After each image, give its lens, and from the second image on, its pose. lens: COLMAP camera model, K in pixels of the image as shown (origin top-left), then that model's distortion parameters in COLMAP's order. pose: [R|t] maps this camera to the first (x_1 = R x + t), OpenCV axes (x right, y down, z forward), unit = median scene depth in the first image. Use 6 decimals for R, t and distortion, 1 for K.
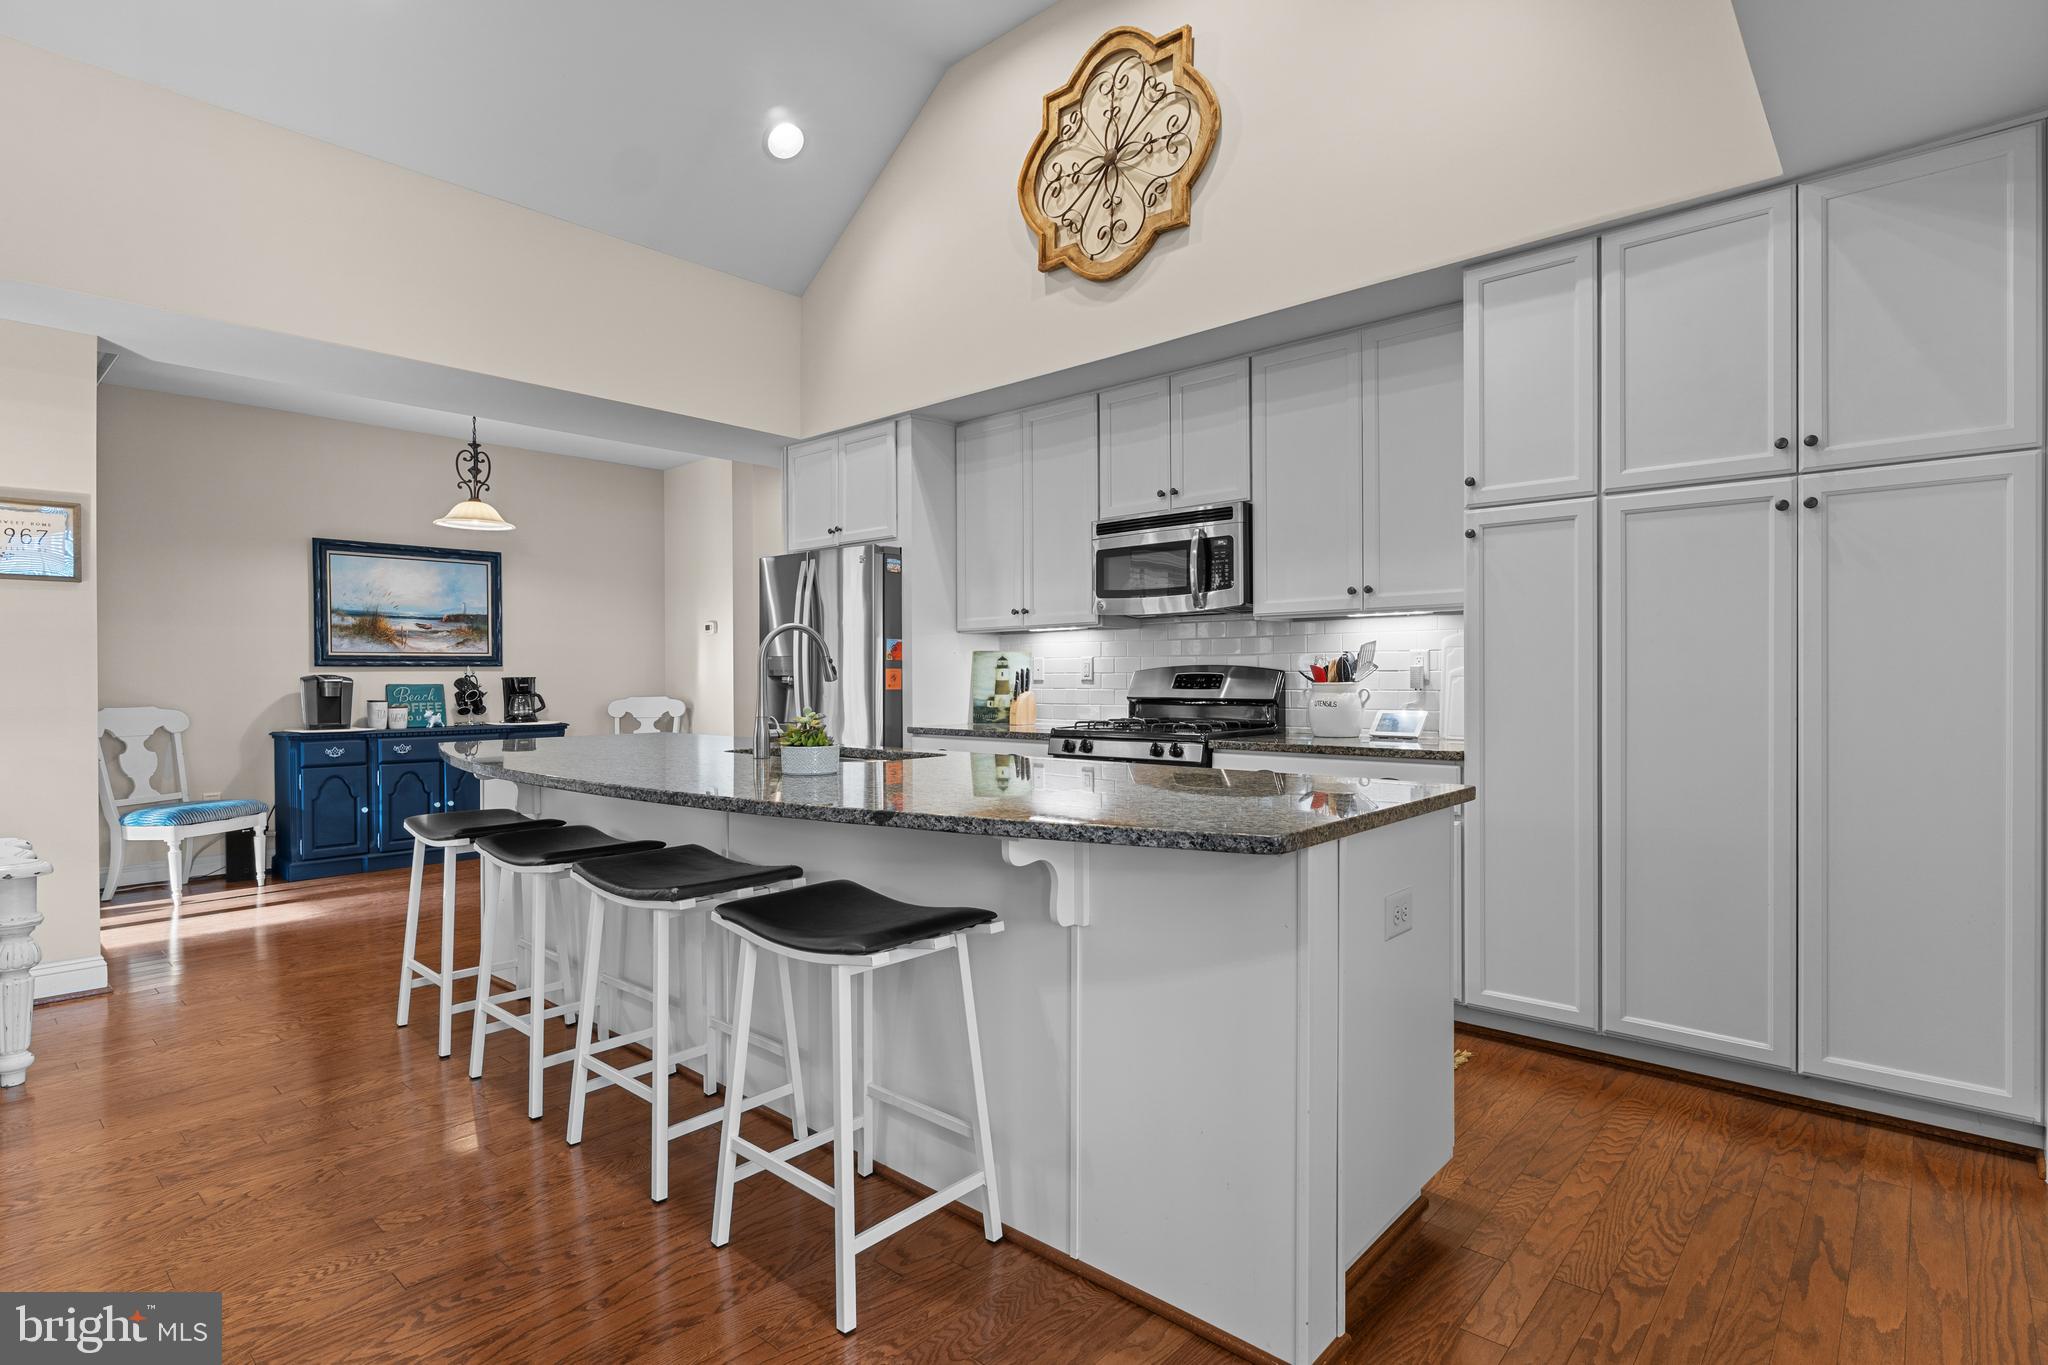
lens RADIAL K [[1020.7, 0, 1022.1], [0, 1020.7, 679.6], [0, 0, 1]] dist [0.001966, -0.002519]
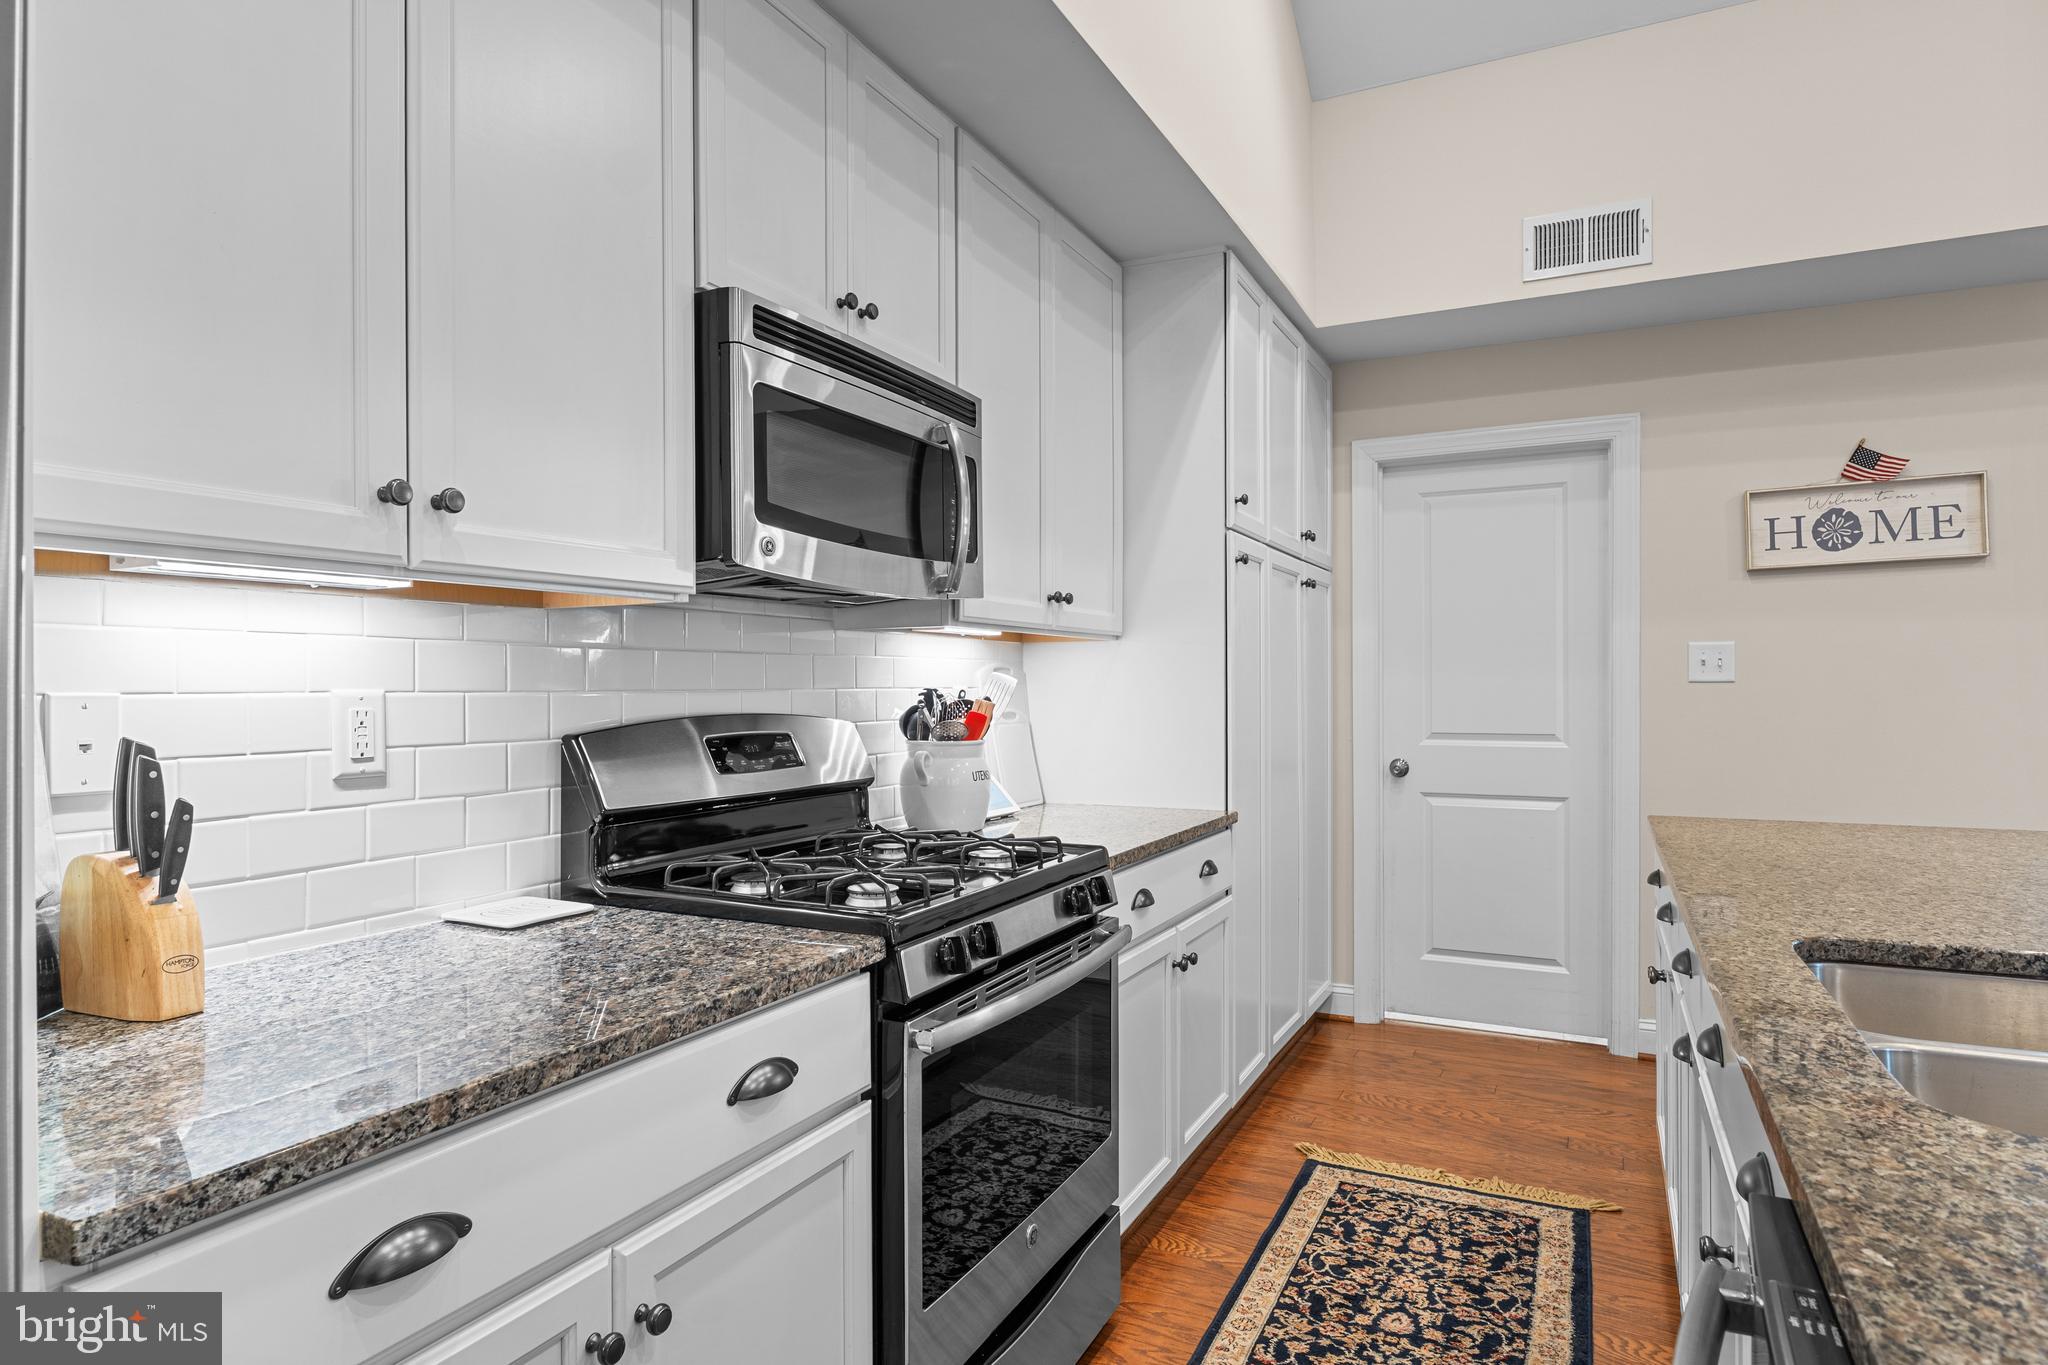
lens RADIAL K [[1136.3, 0, 1028.7], [0, 1136.3, 683.5], [0, 0, 1]] dist [-0.003994, 0.000118]
pose [[-0.267694, 0.008320, 0.963468, -0.252145], [0.009090, 0.999940, -0.006110, -0.018556], [-0.963461, 0.007122, -0.267754, 0.817552]]
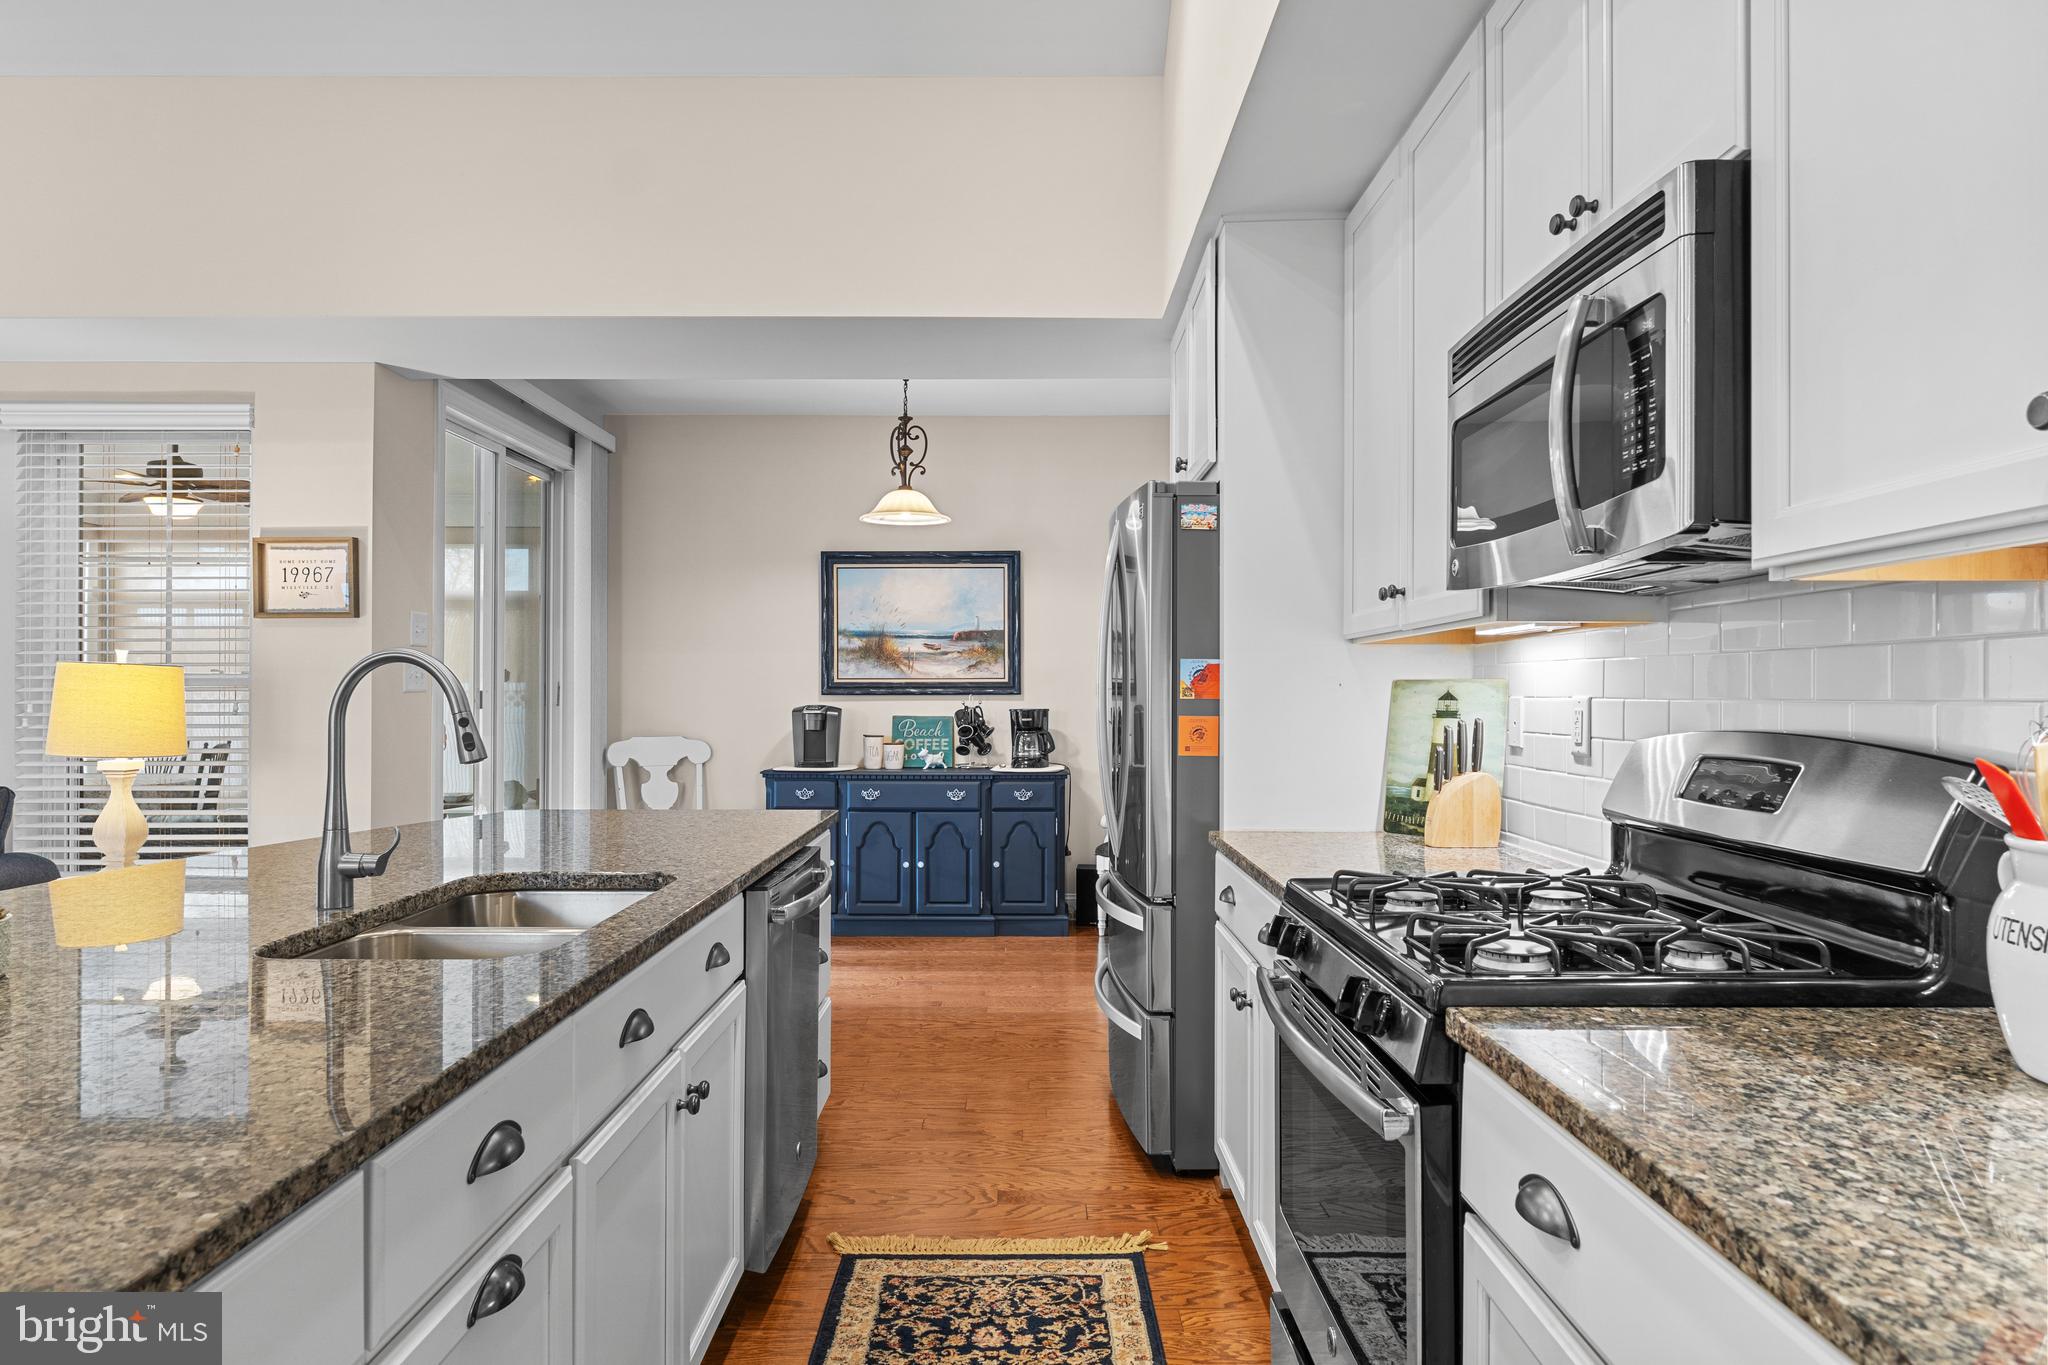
lens RADIAL K [[1220.7, 0, 1028.7], [0, 1220.7, 684.7], [0, 0, 1]] dist [-0.005443, 0.002371]
pose [[0.672952, 0.001718, -0.739684, 0.245909], [-0.007596, 0.999961, -0.004588, -0.020616], [0.739647, 0.008706, 0.672938, 0.464170]]
